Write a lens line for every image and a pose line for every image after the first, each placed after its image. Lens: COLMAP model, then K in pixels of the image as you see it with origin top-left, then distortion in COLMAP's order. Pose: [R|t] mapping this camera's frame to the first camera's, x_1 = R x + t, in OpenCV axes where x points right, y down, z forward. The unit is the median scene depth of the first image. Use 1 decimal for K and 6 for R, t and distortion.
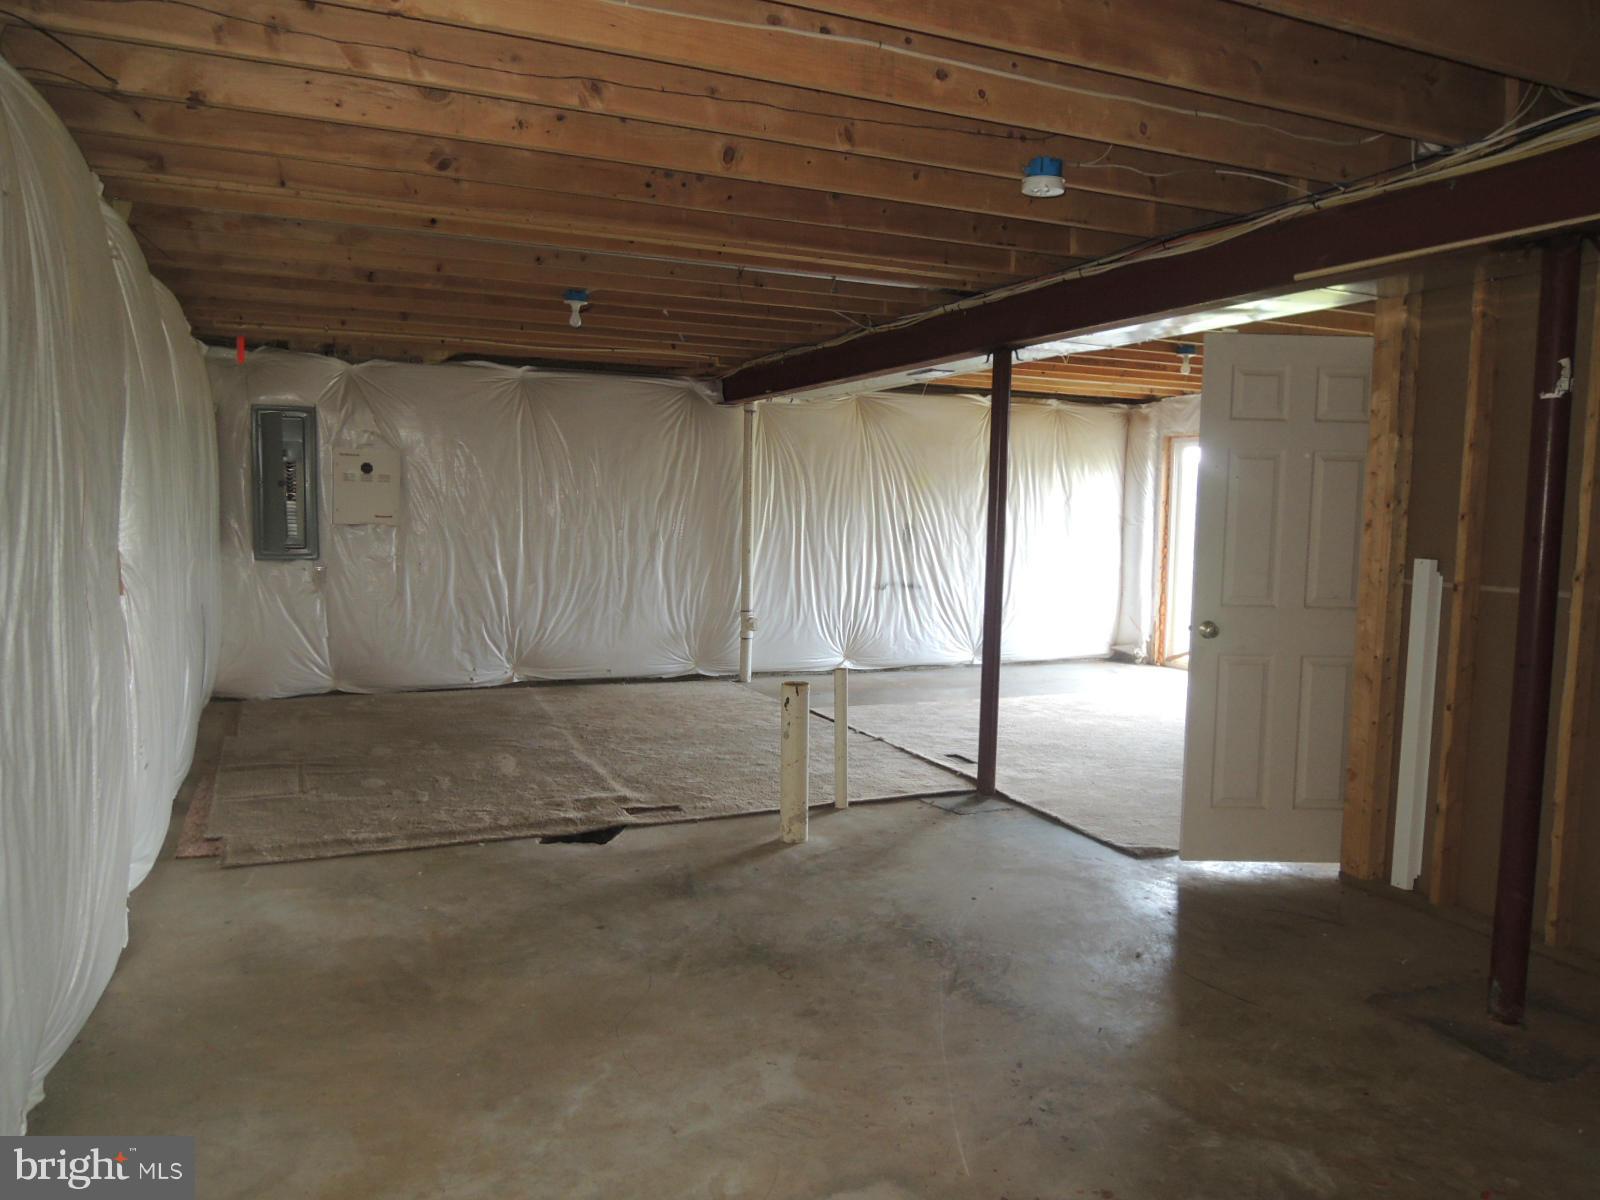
lens RADIAL K [[1146.1, 0, 792.8], [0, 1146.1, 601.6], [0, 0, 1]] dist [-0.017692, -0.004990]
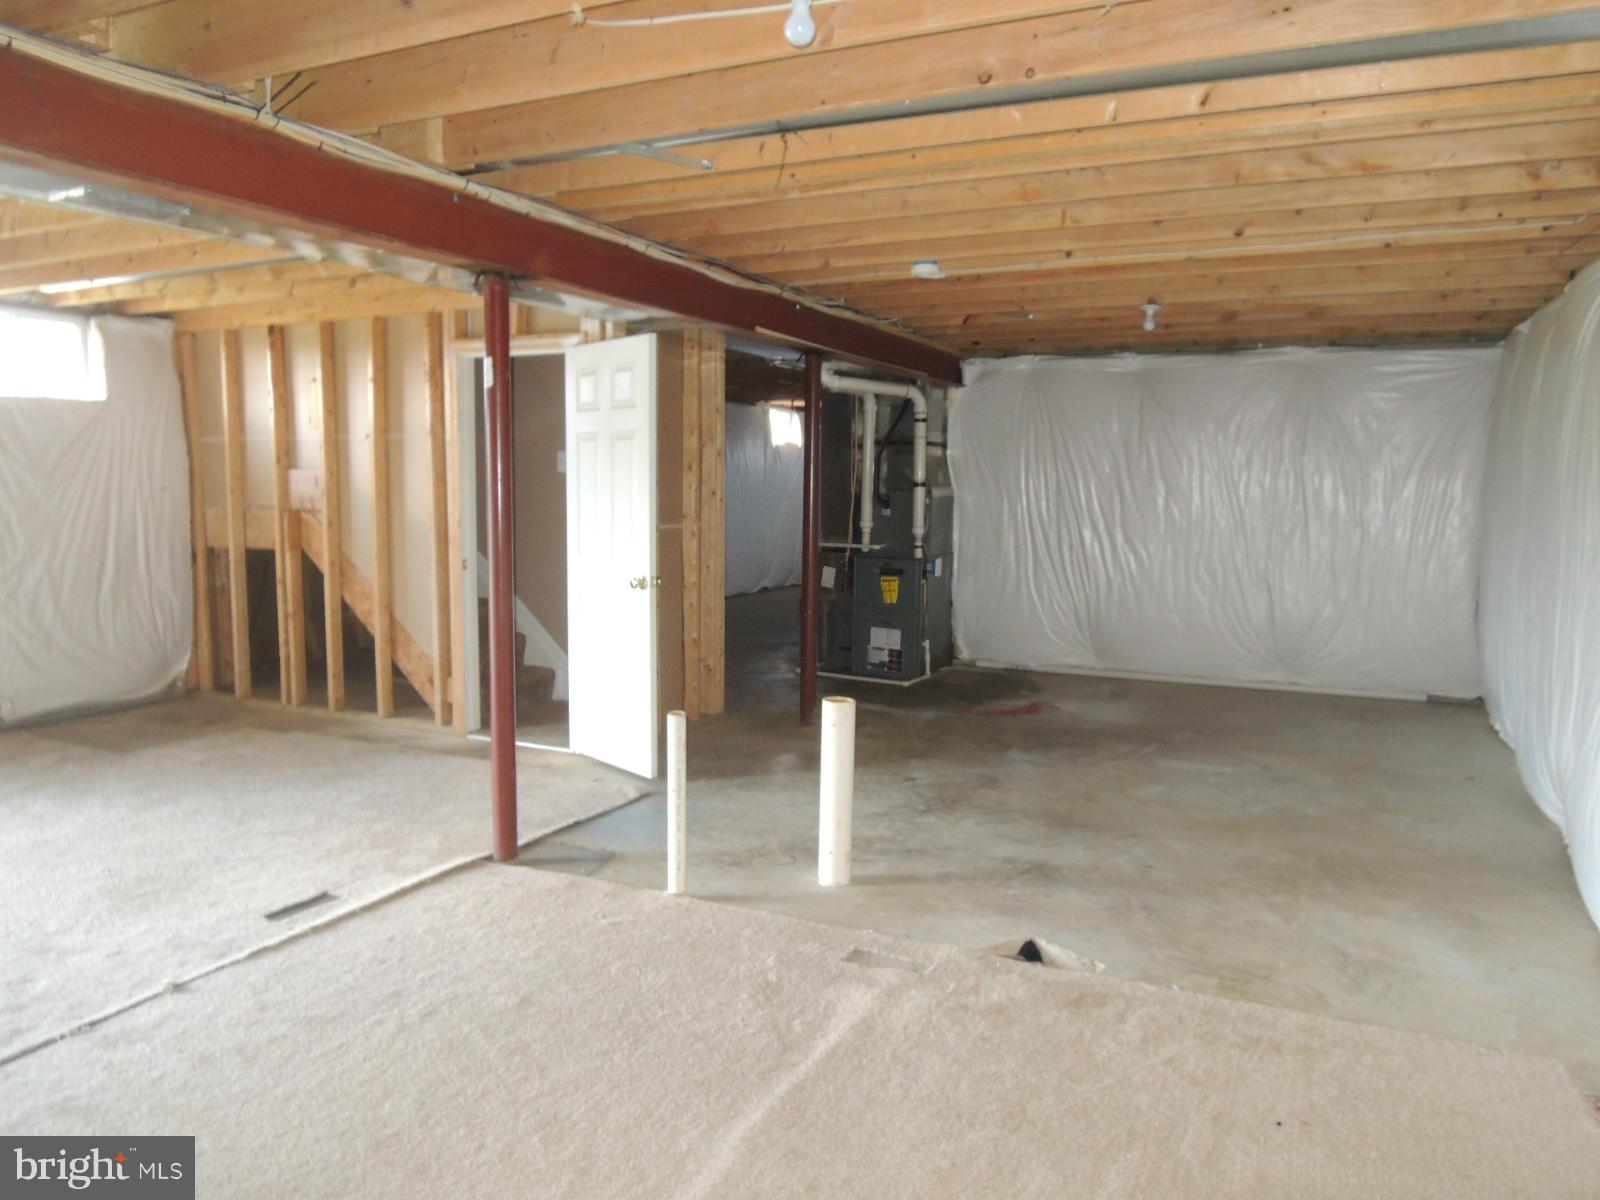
lens RADIAL K [[1146.1, 0, 791.3], [0, 1146.1, 595.6], [0, 0, 1]] dist [-0.017692, -0.004990]
pose [[-0.651741, -0.100540, 0.751748, -0.742584], [0.043168, 0.984651, 0.169114, -0.185536], [-0.757212, 0.142670, -0.637397, 1.899725]]
